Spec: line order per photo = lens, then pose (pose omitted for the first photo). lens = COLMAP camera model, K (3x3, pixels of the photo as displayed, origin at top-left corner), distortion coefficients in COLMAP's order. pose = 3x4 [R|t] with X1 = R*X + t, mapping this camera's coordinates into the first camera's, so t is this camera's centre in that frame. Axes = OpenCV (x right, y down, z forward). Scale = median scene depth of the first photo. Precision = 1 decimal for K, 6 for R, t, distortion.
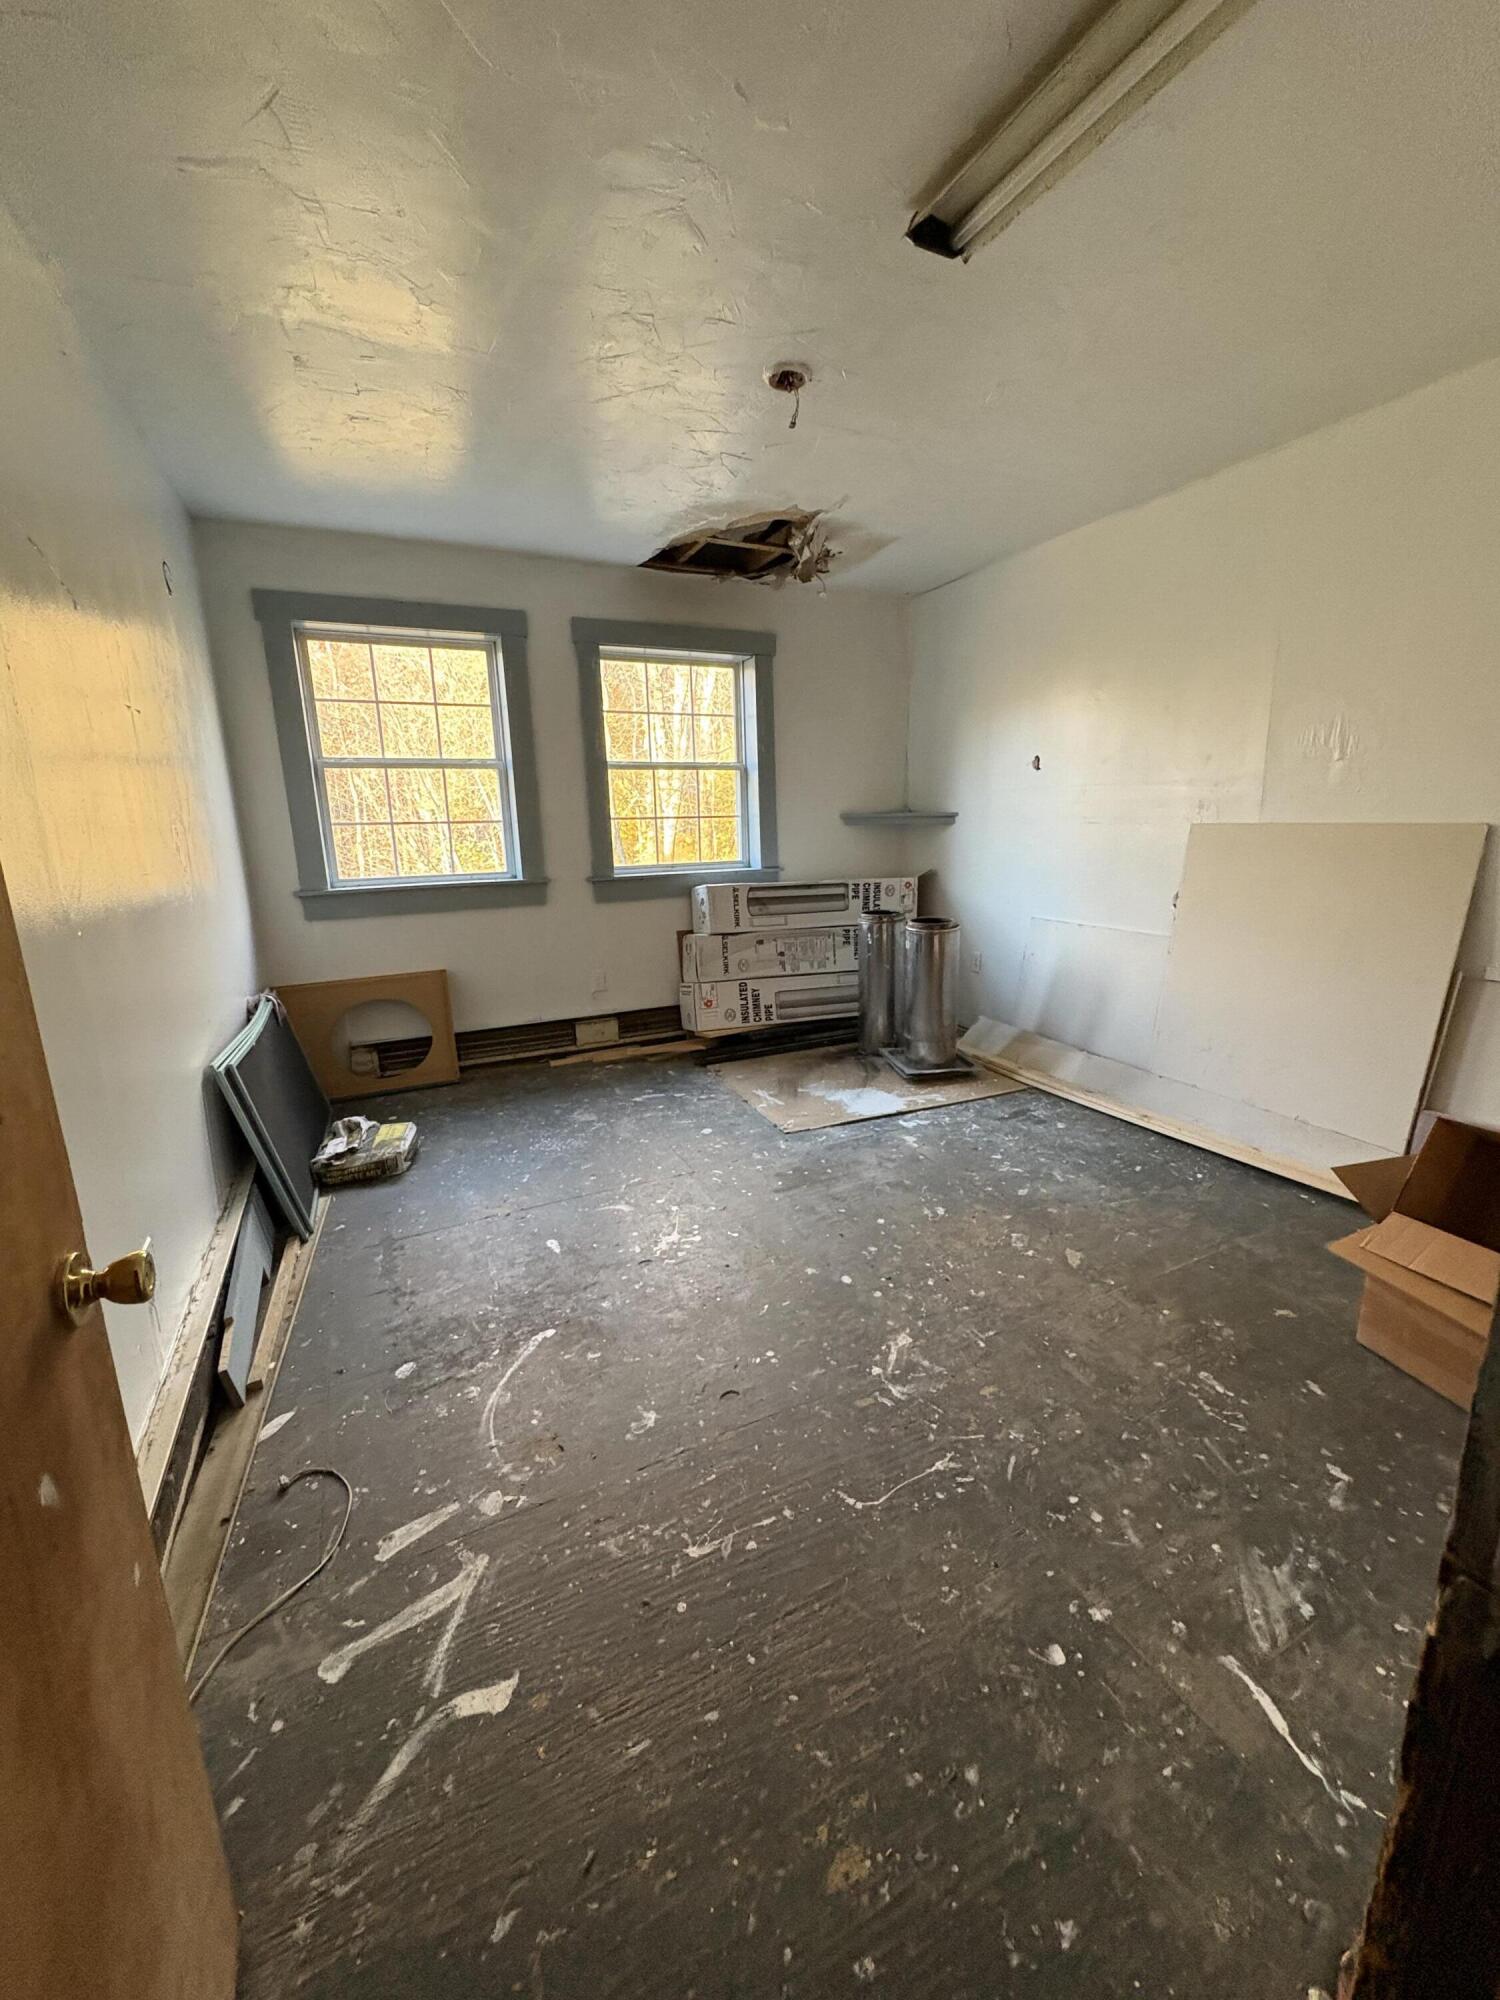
lens RADIAL K [[795.6, 0, 747.3], [0, 795.6, 989.9], [0, 0, 1]] dist [0.000381, 0.000371]
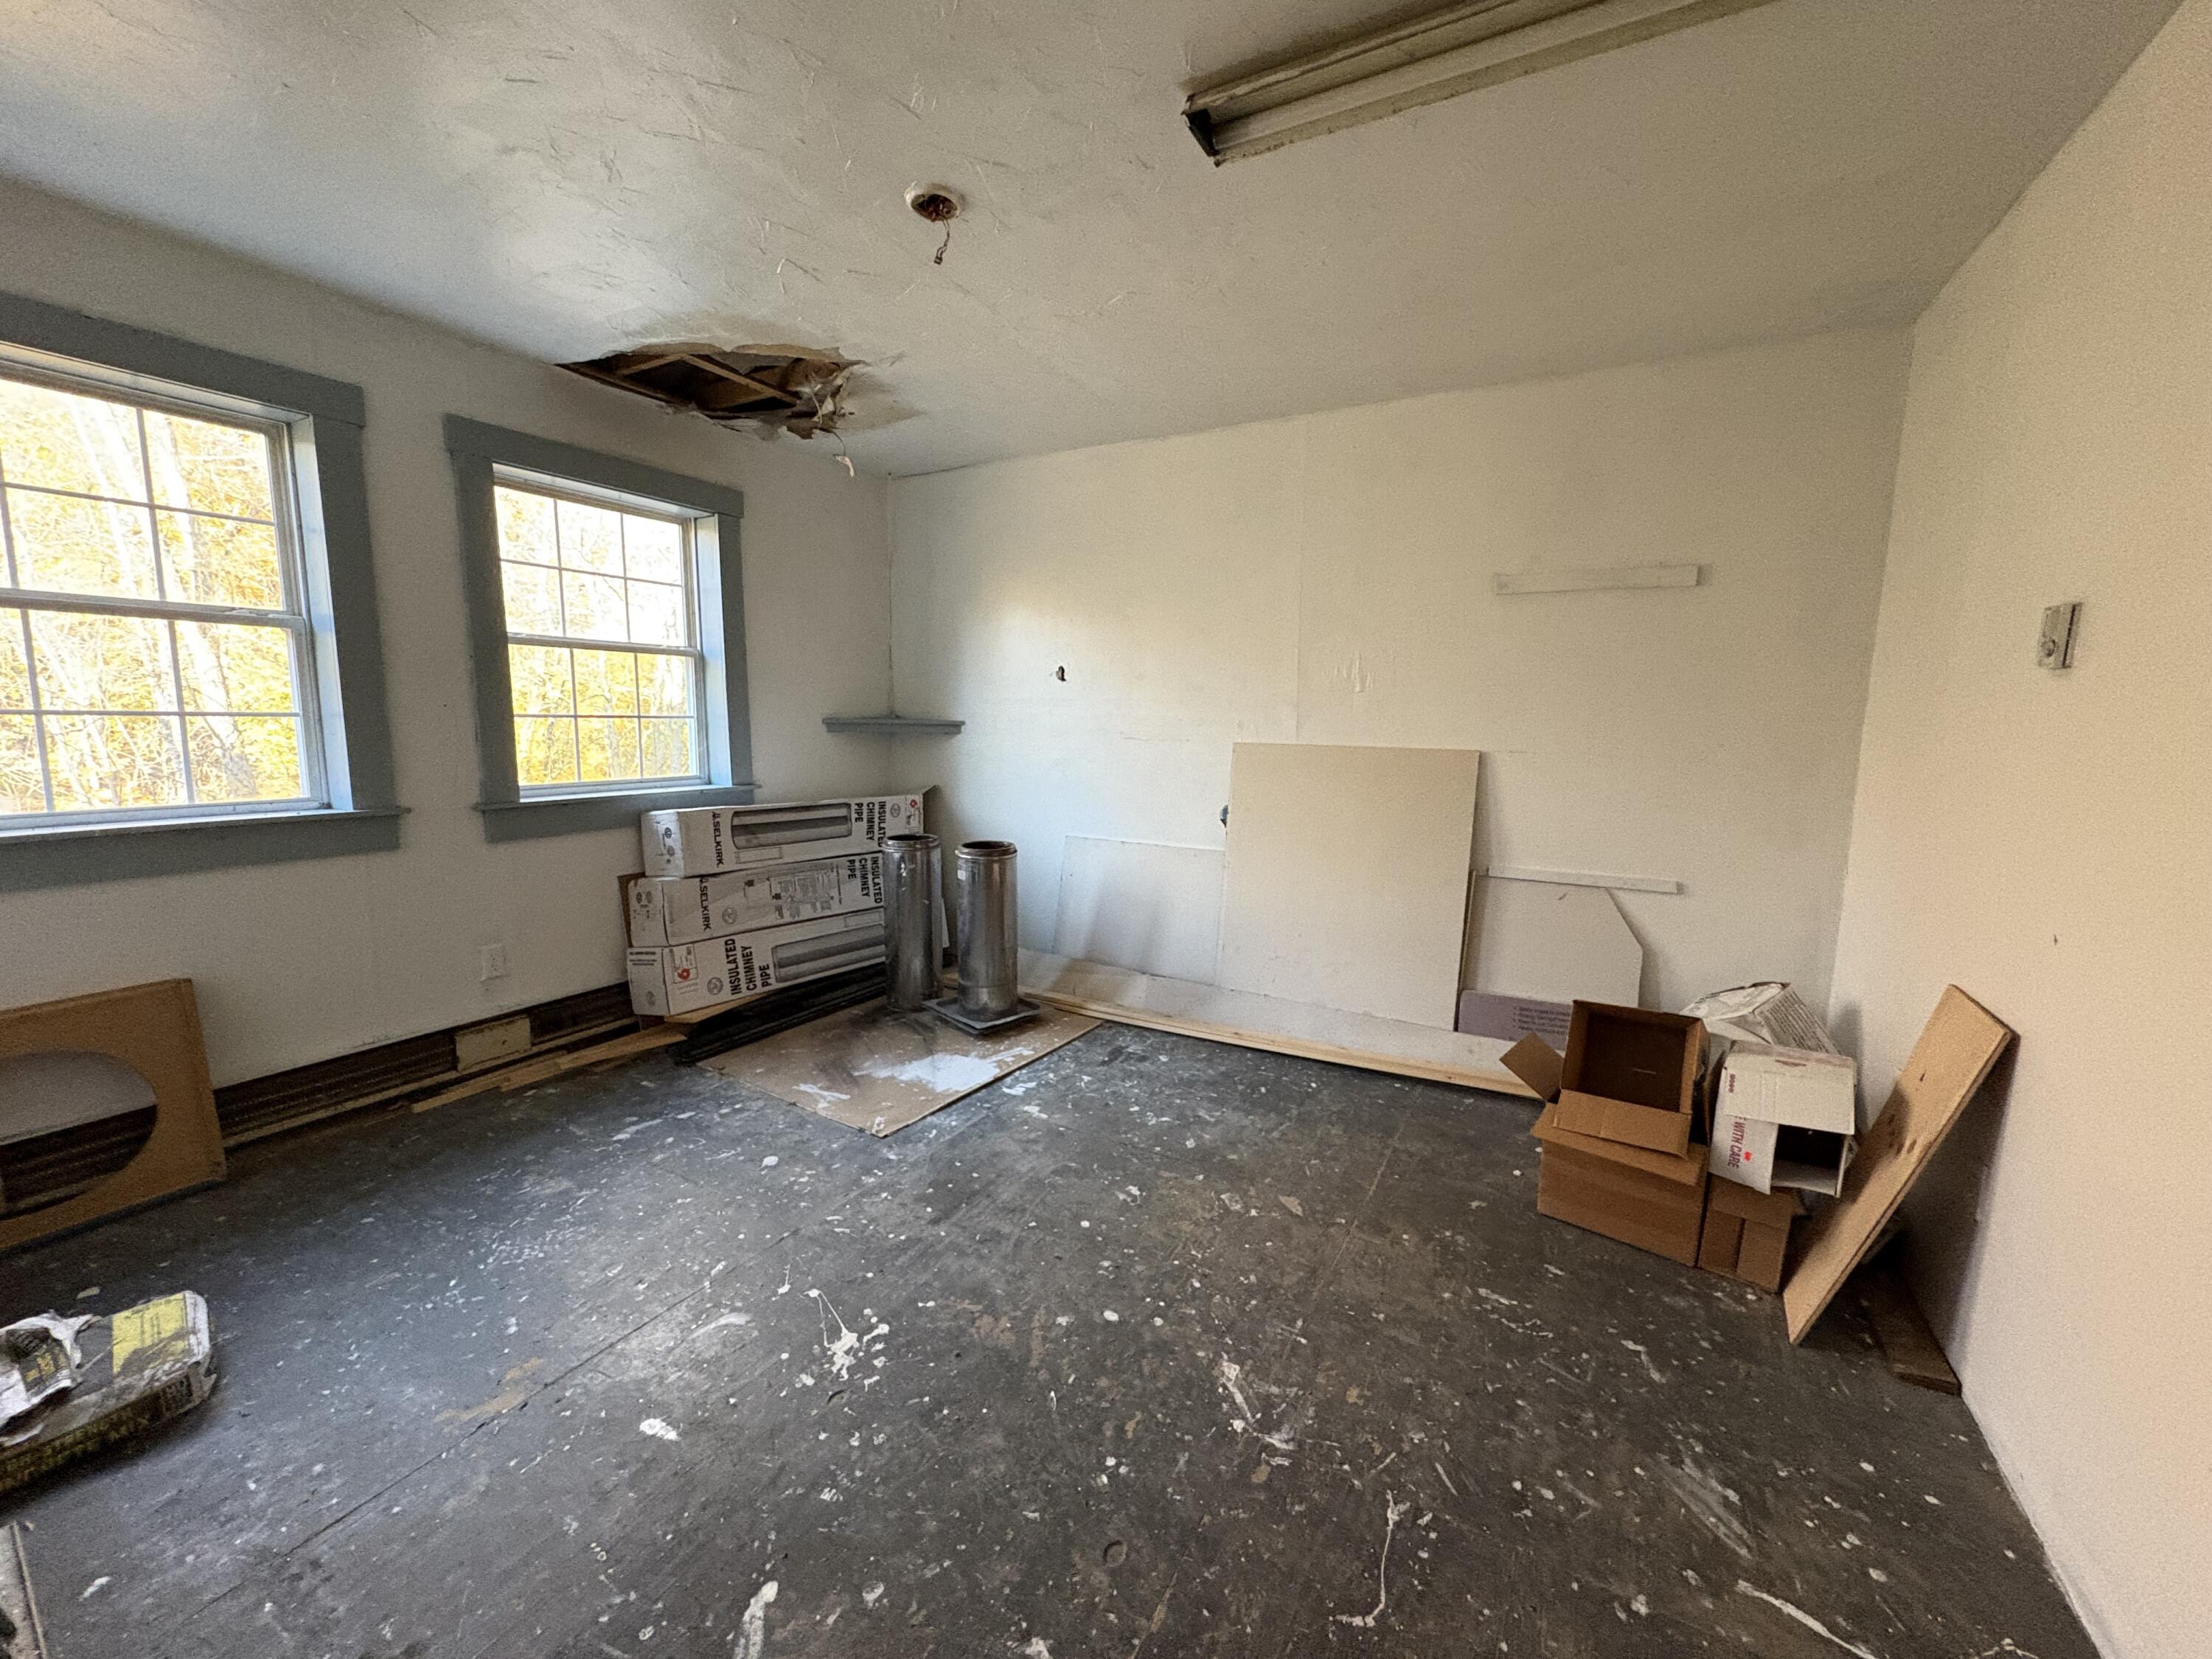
lens RADIAL K [[880.0, 0, 1125.3], [0, 880.0, 818.9], [0, 0, 1]] dist [0.000381, 0.000371]
pose [[0.820132, -0.031536, 0.571304, -0.198745], [0.088693, 0.993418, -0.072486, -0.034125], [-0.565258, 0.110119, 0.817531, 0.131651]]
